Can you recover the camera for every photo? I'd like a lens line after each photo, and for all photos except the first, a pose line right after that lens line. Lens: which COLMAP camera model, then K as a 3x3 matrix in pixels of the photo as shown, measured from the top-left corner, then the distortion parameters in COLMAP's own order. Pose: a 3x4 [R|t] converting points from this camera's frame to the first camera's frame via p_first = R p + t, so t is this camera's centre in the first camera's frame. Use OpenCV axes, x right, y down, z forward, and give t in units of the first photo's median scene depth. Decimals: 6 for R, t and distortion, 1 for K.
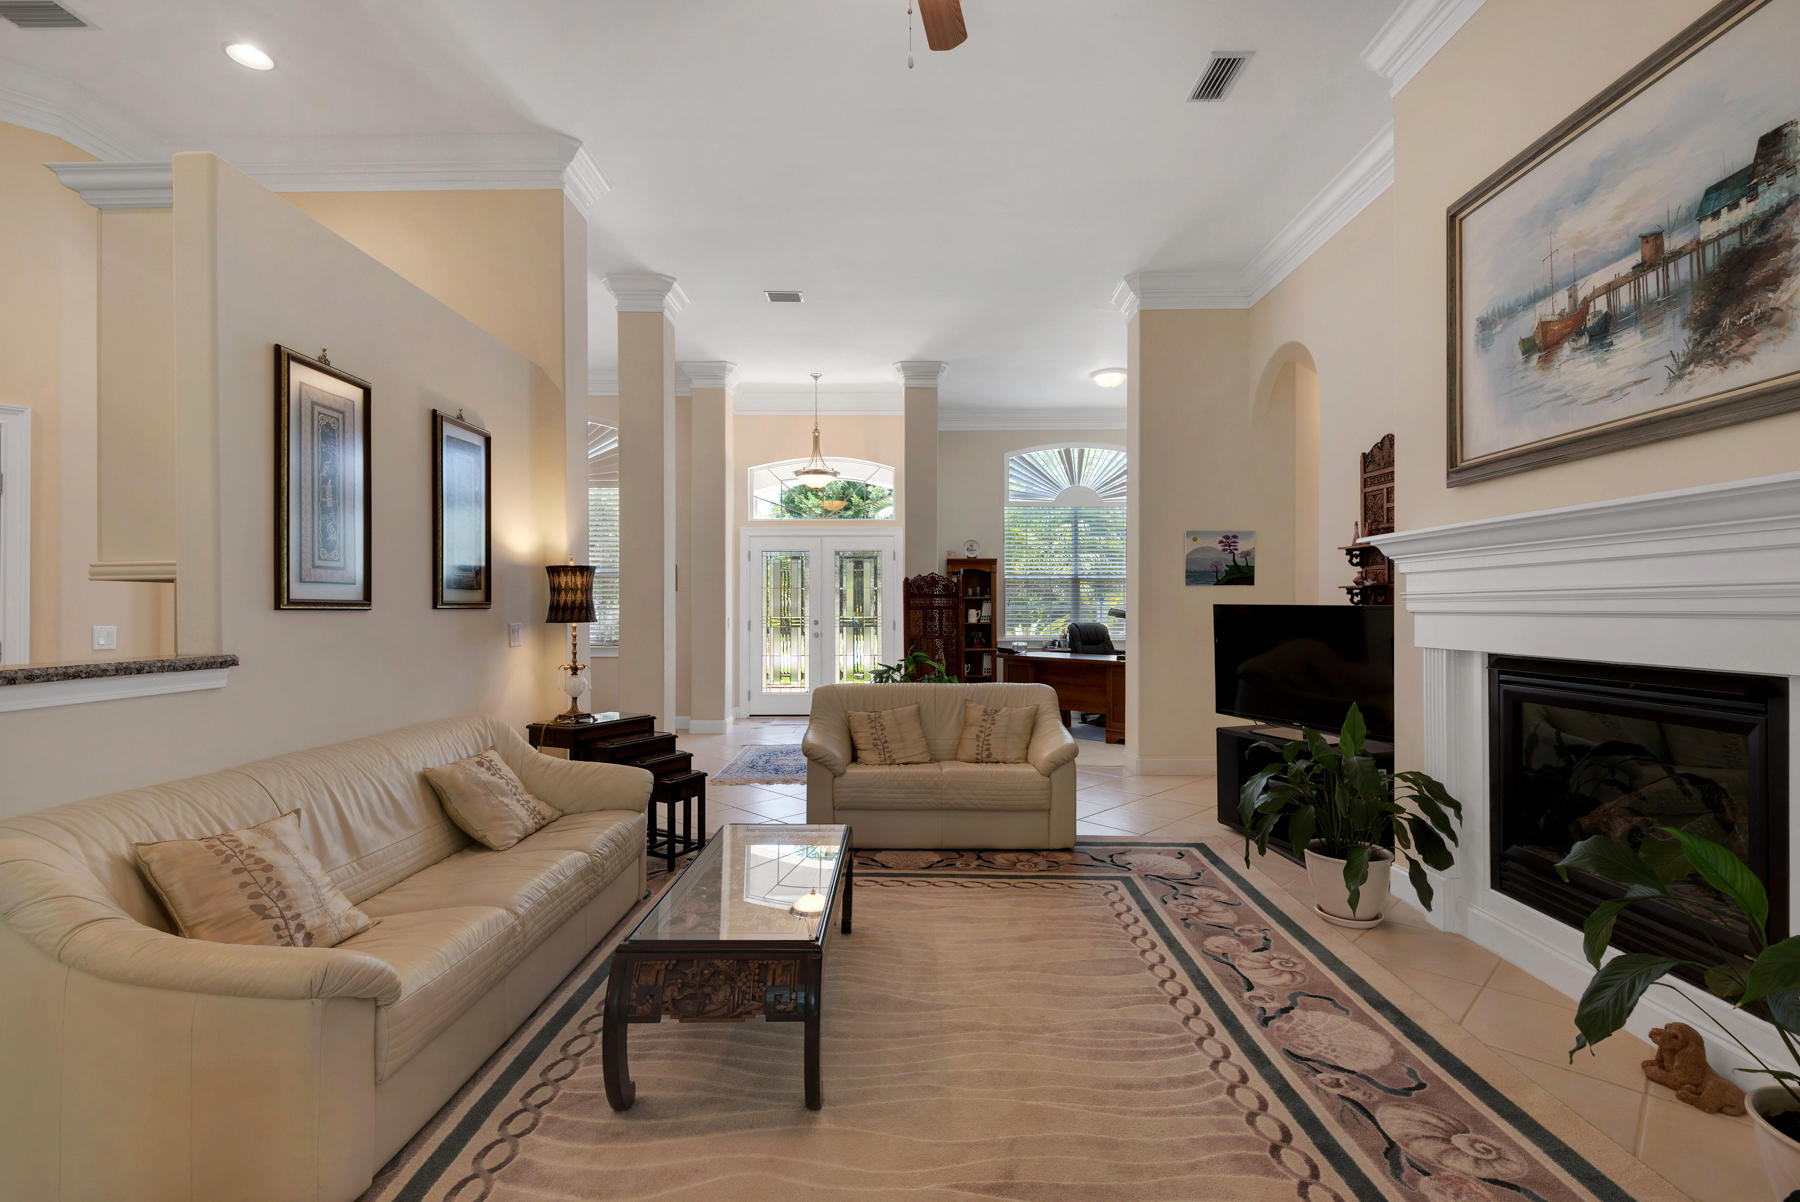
lens RADIAL K [[809.0, 0, 906.7], [0, 809.0, 600.8], [0, 0, 1]] dist [0.028573, -0.016579]
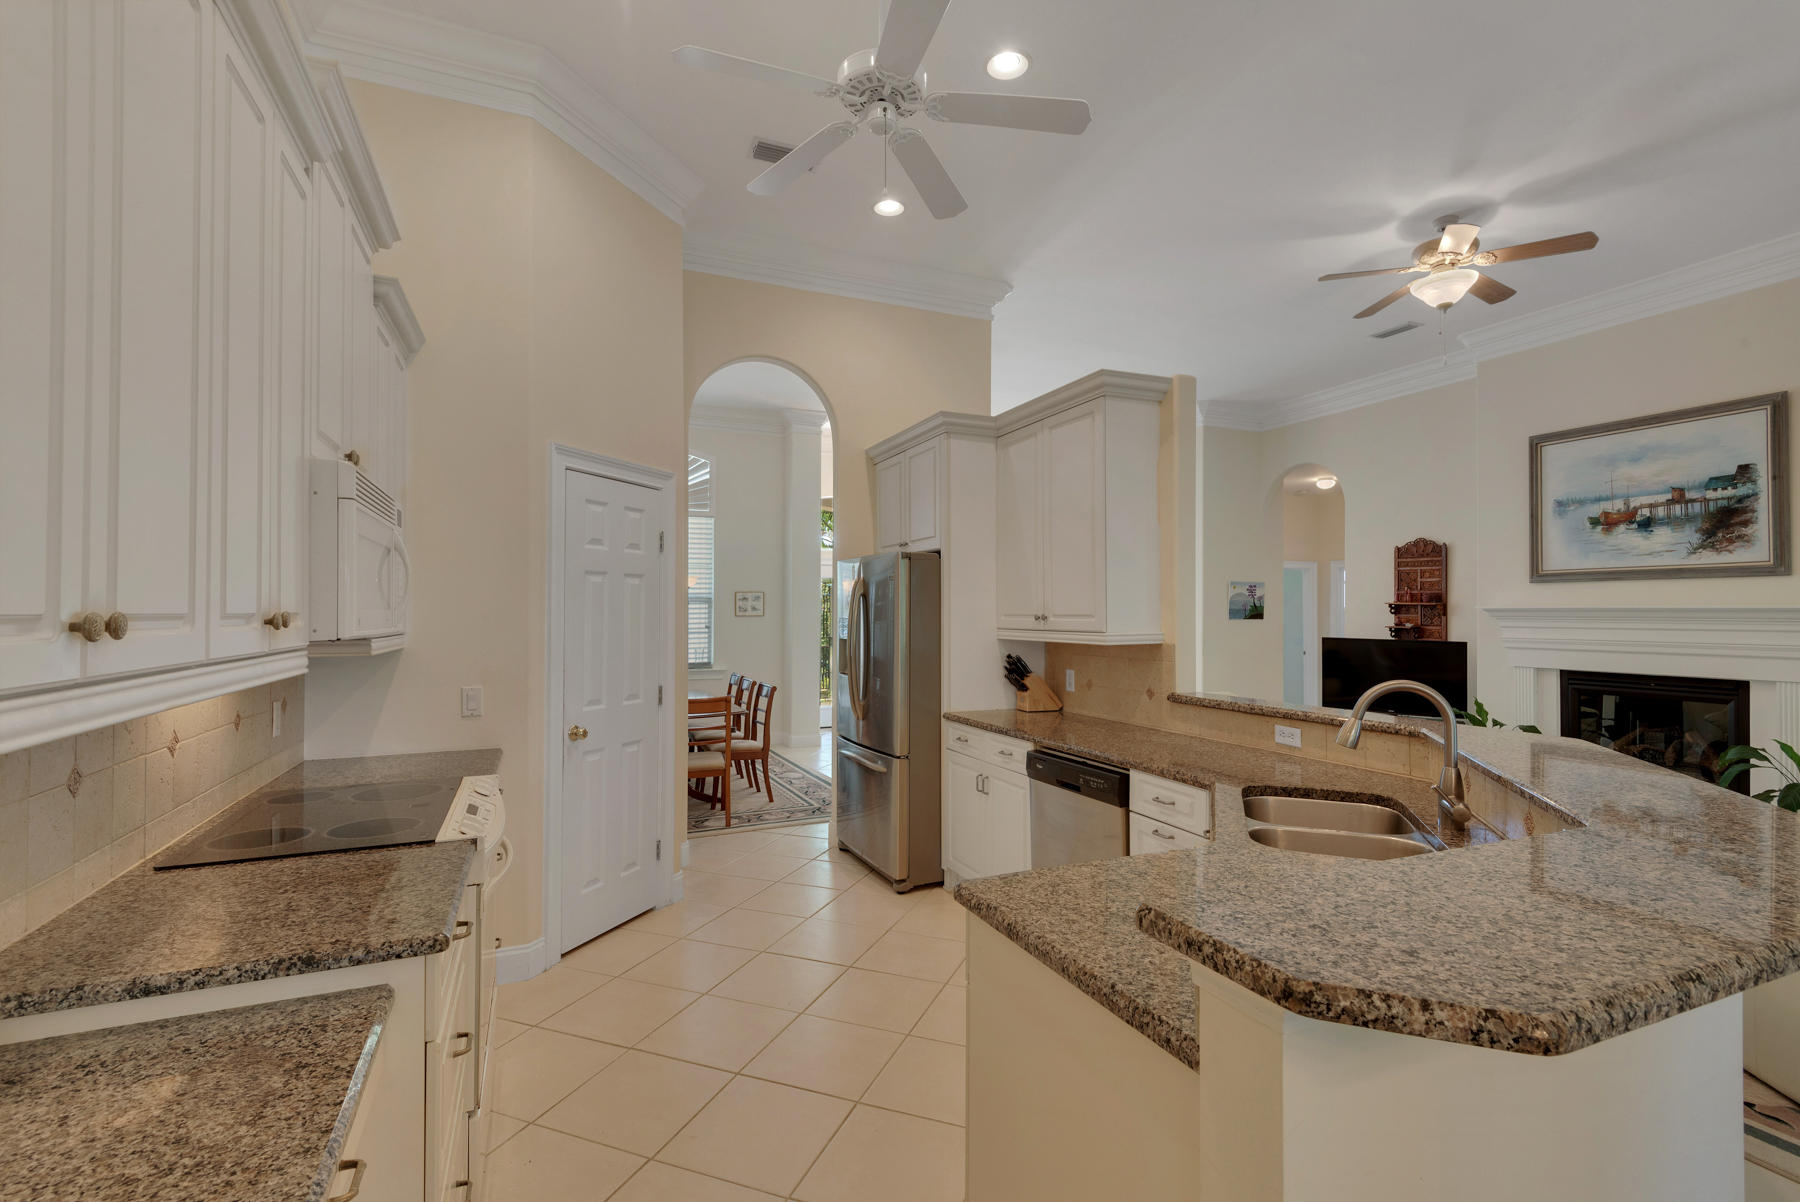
lens RADIAL K [[813.5, 0, 900.0], [0, 813.5, 601.0], [0, 0, 1]] dist [0.014387, -0.011964]
pose [[0.915845, 0.010363, 0.401399, -1.563625], [-0.008377, 0.999942, -0.006701, -0.076037], [-0.401445, 0.002774, 0.915879, -0.171911]]
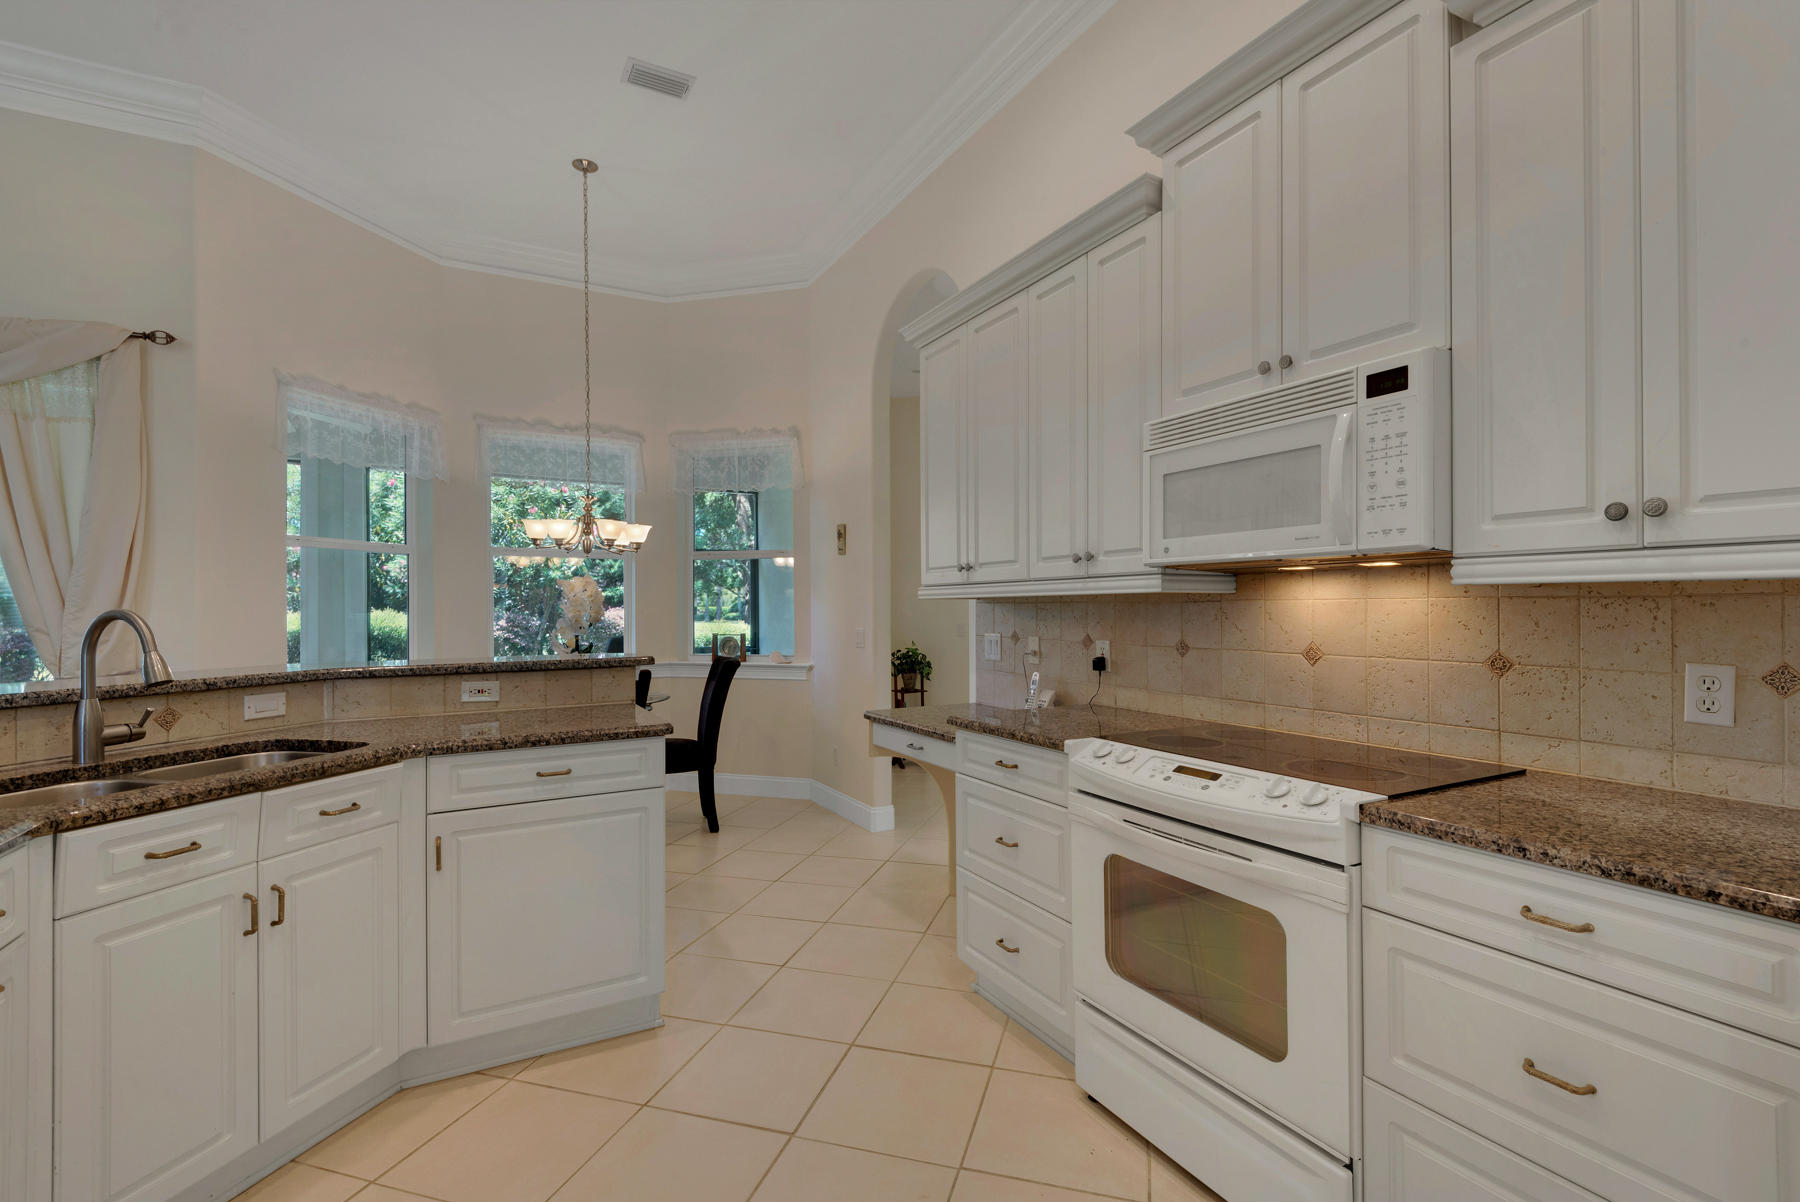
lens RADIAL K [[805.1, 0, 905.6], [0, 805.1, 606.8], [0, 0, 1]] dist [0.018803, -0.012428]
pose [[-0.875829, 0.005864, -0.482587, -1.128718], [0.011755, 0.999889, -0.009184, -0.003220], [0.482479, -0.013716, -0.875800, 1.149356]]
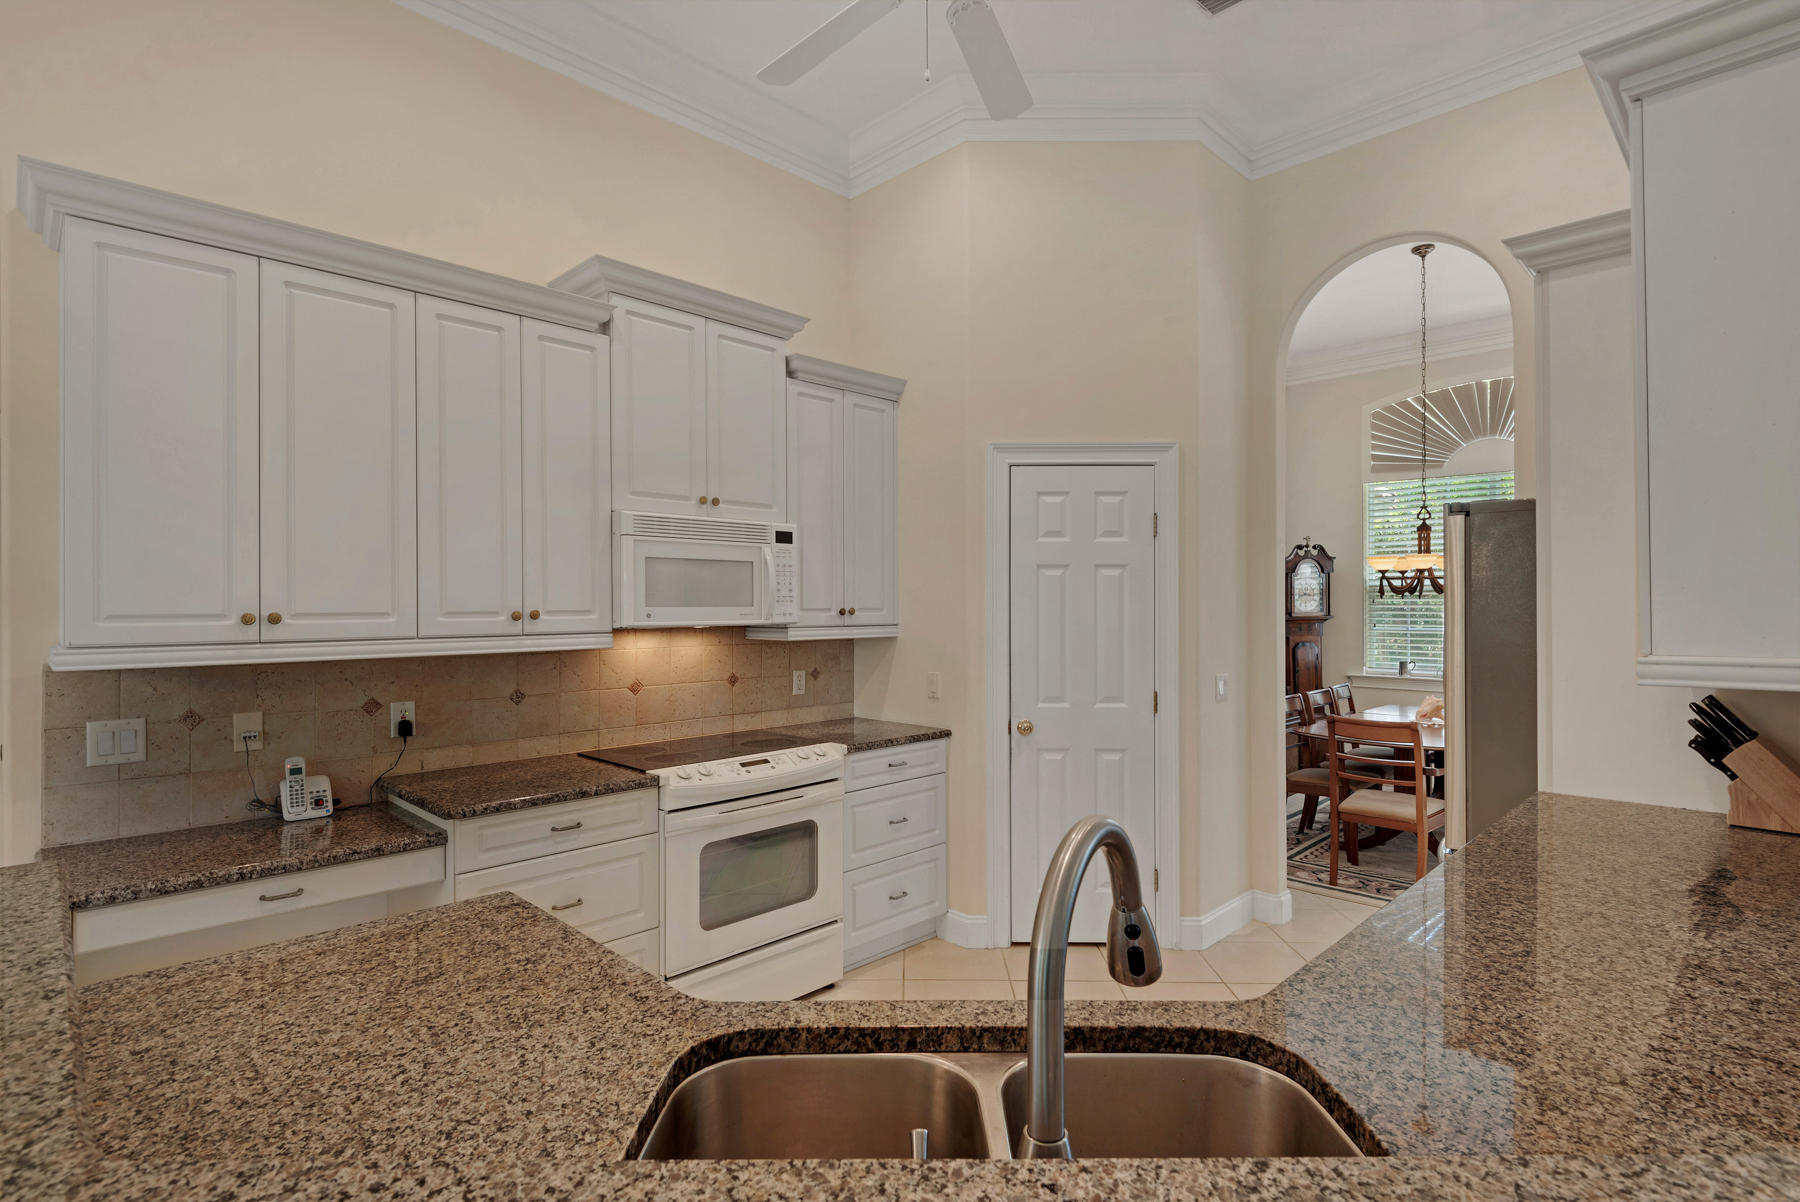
lens RADIAL K [[871.0, 0, 903.6], [0, 871.0, 605.8], [0, 0, 1]] dist [0.036183, -0.036124]
pose [[0.706770, 0.001889, -0.707441, -0.742558], [0.008891, 0.999894, 0.011553, -0.081088], [0.707388, -0.014456, 0.706678, 0.088024]]
